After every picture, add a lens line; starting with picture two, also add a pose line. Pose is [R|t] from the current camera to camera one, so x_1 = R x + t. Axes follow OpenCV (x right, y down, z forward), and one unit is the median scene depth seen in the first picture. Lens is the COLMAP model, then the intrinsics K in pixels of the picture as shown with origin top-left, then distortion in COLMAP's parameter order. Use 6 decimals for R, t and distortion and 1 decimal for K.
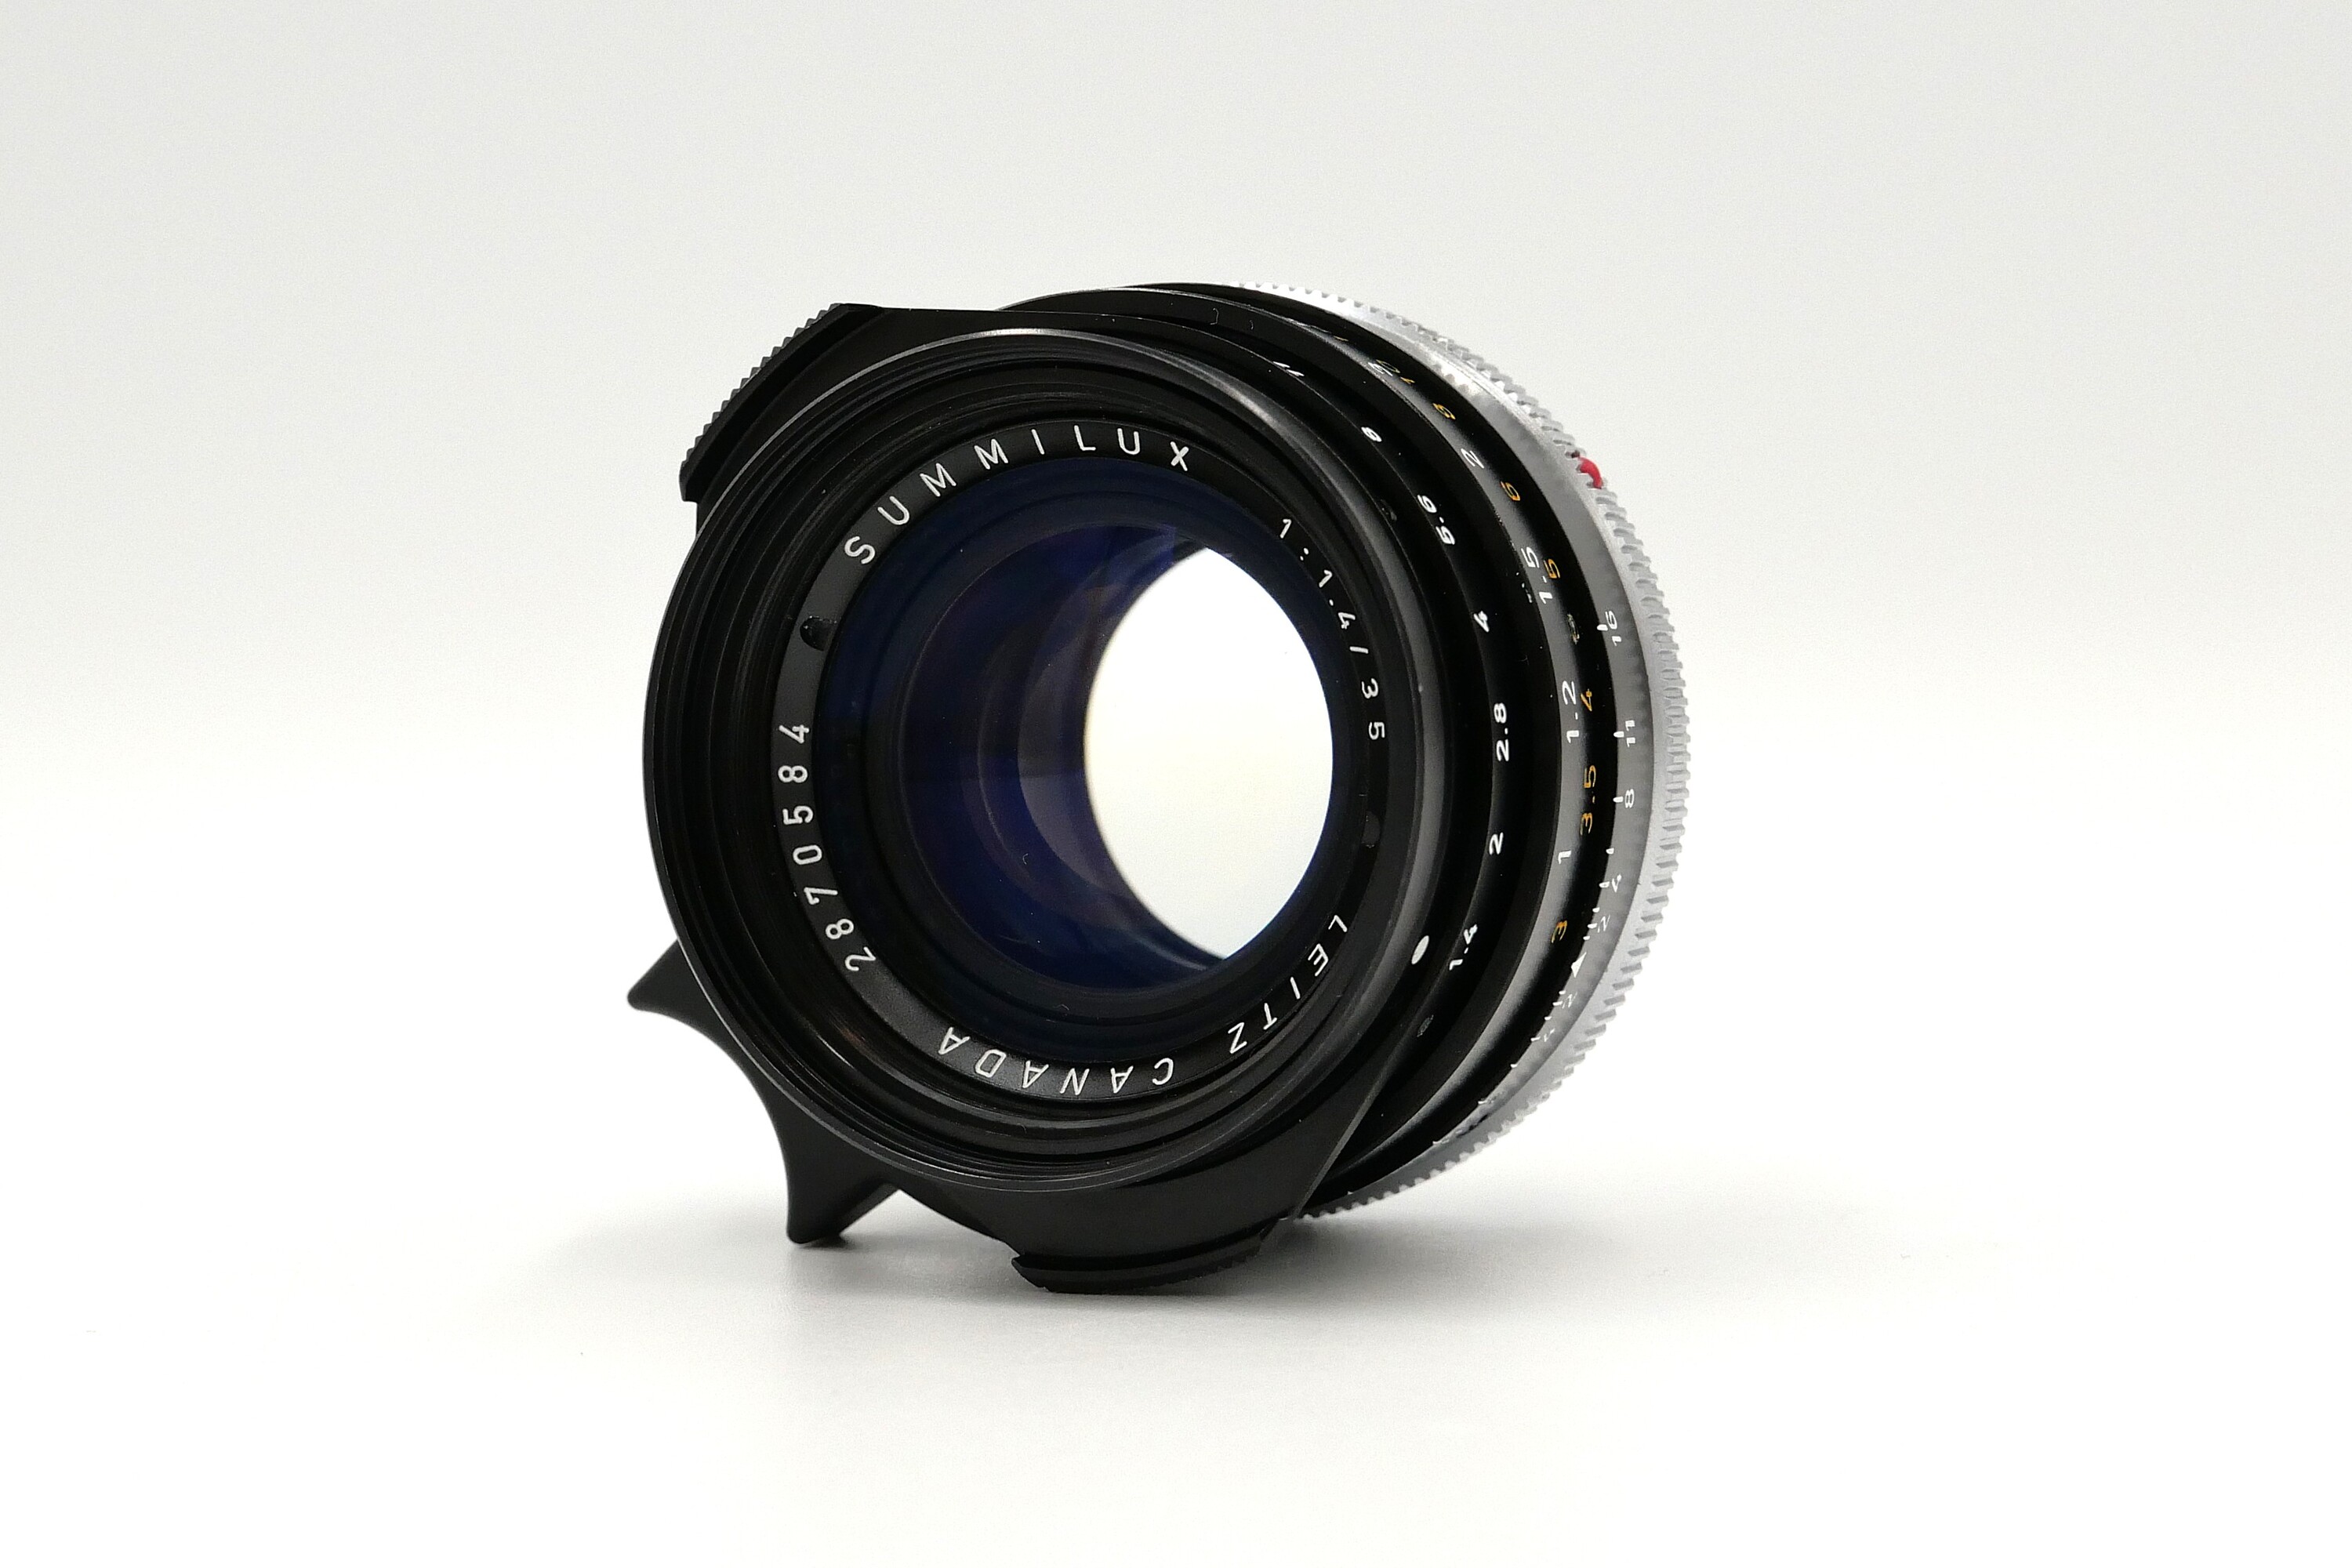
lens RADIAL K [[2480.0, 0, 1172.5], [0, 2480.0, 772.7], [0, 0, 1]] dist [-0.020644, 0.000000]
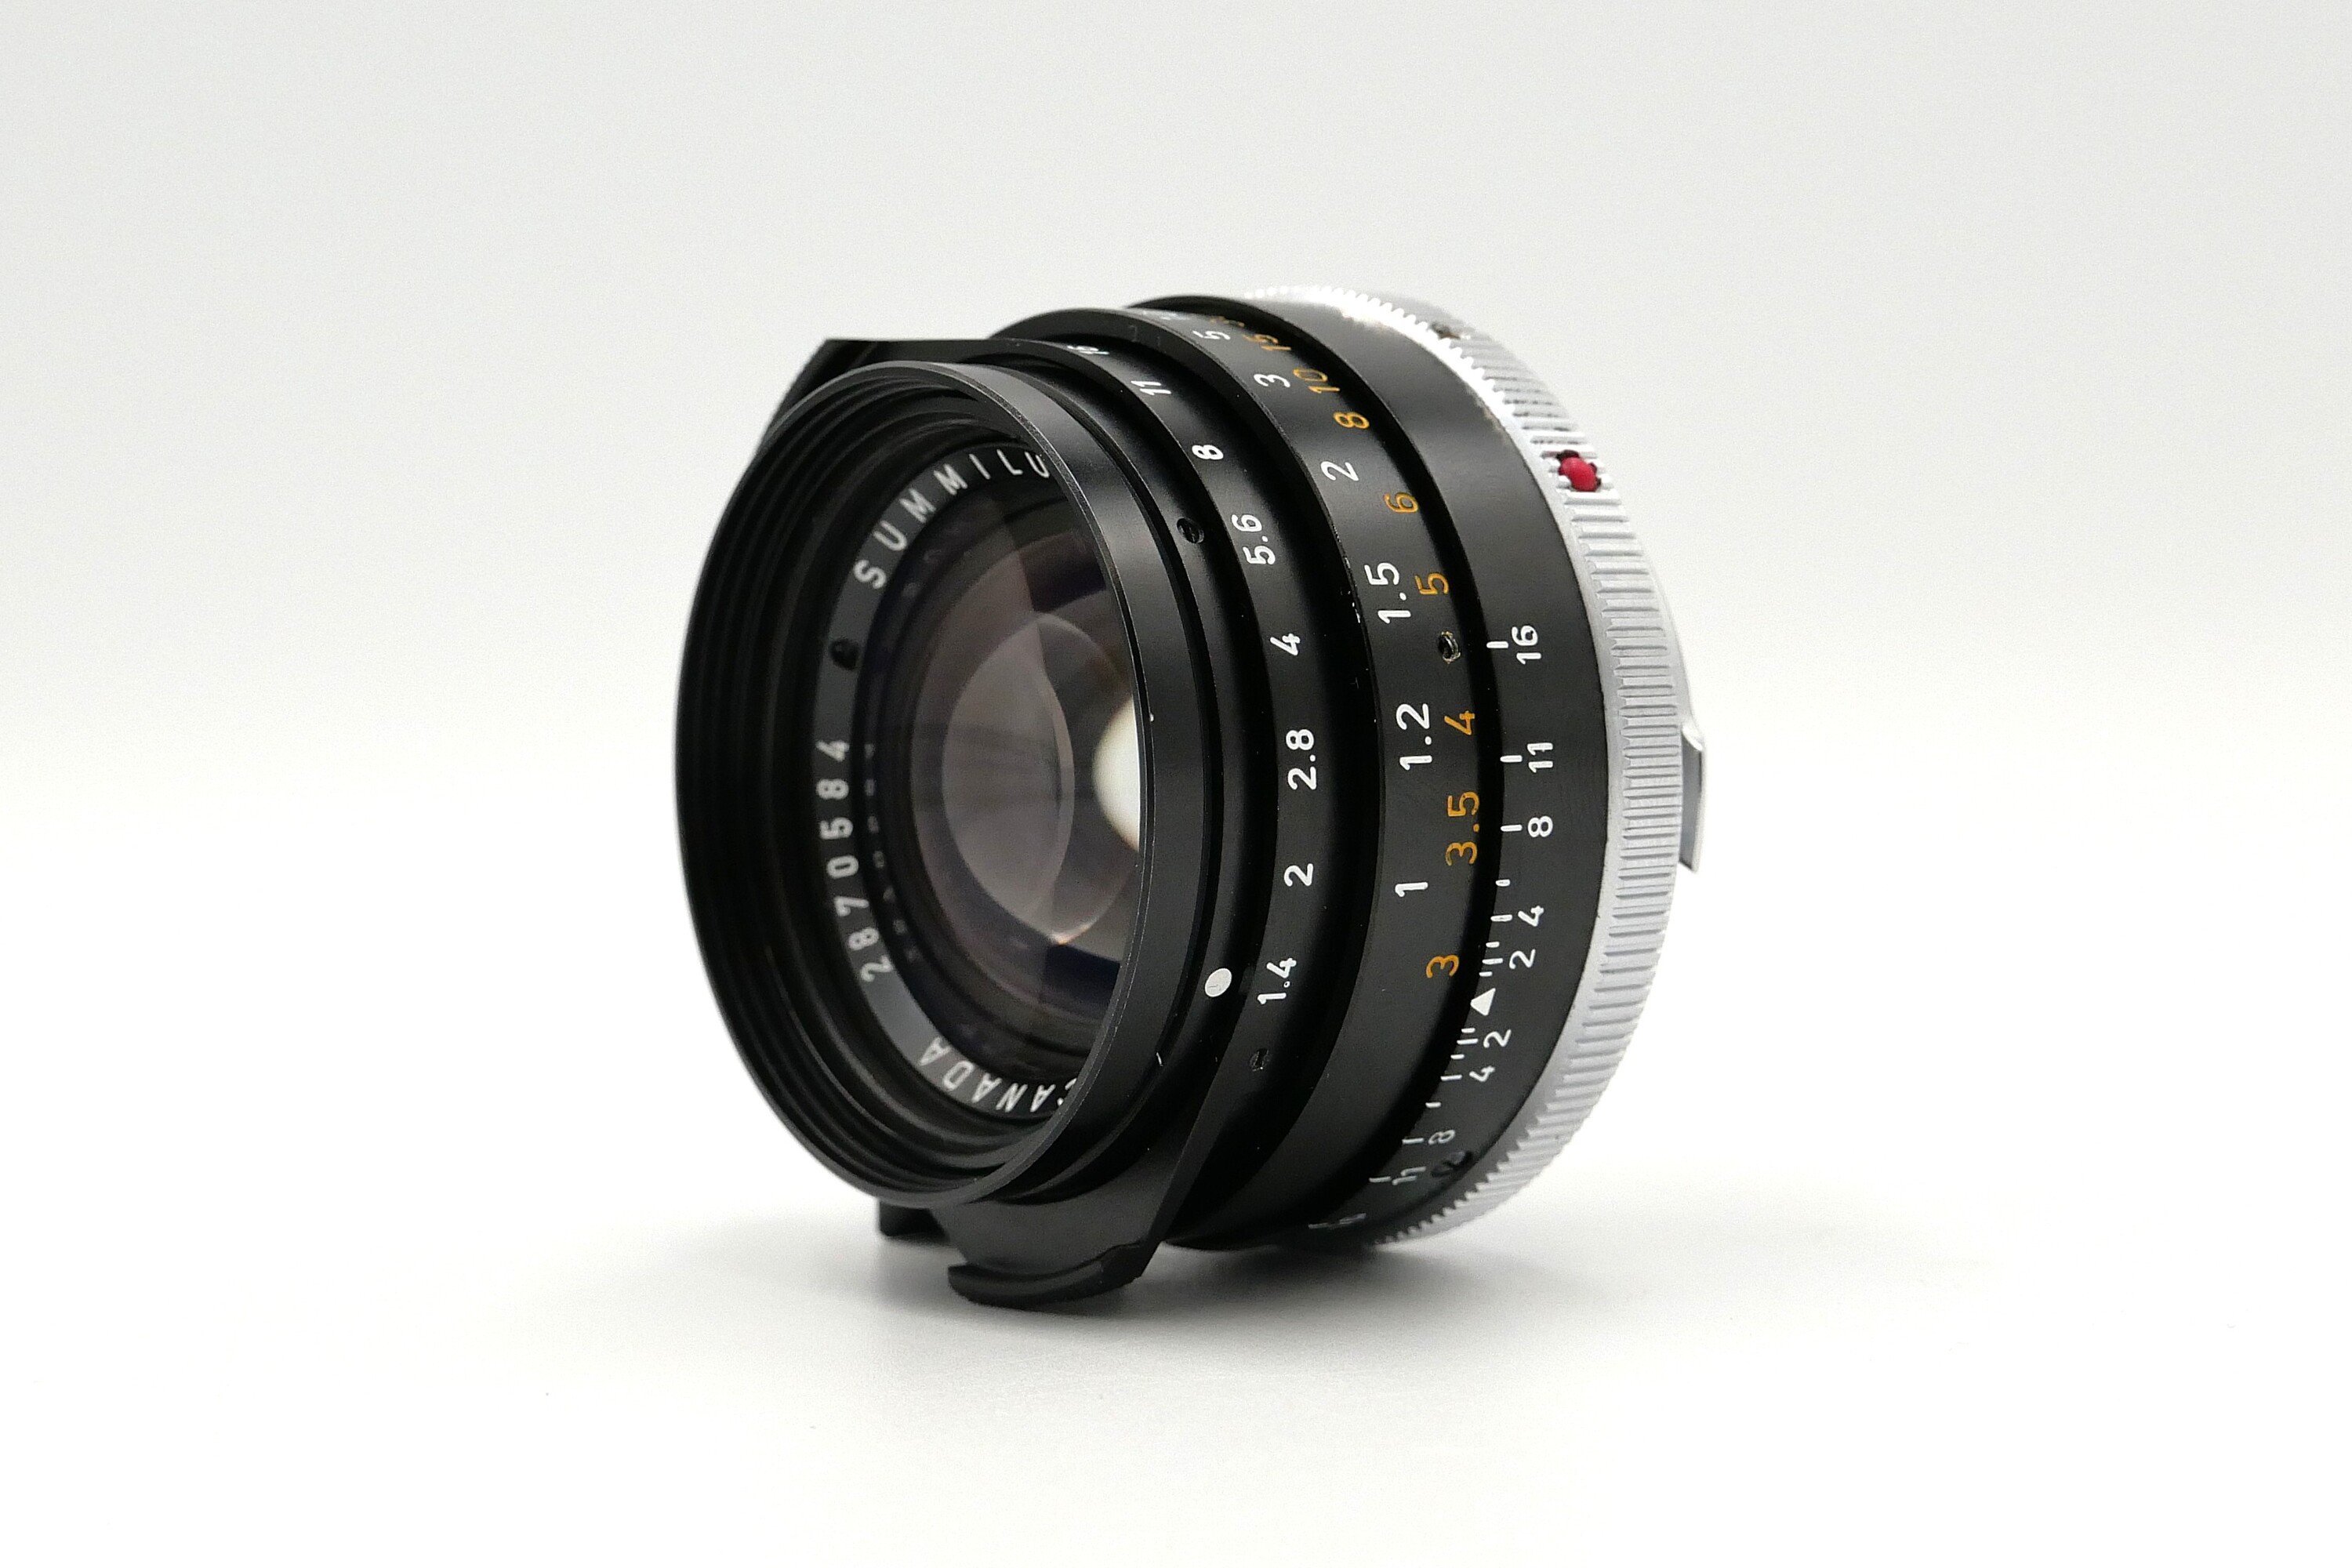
lens RADIAL K [[2480.0, 0, 1175.1], [0, 2480.0, 794.7], [0, 0, 1]] dist [-0.020644, 0.000000]
pose [[0.943293, 0.009625, -0.331823, 0.334445], [-0.004440, 0.999856, 0.016381, -0.015069], [0.331932, -0.013978, 0.943200, 0.063360]]
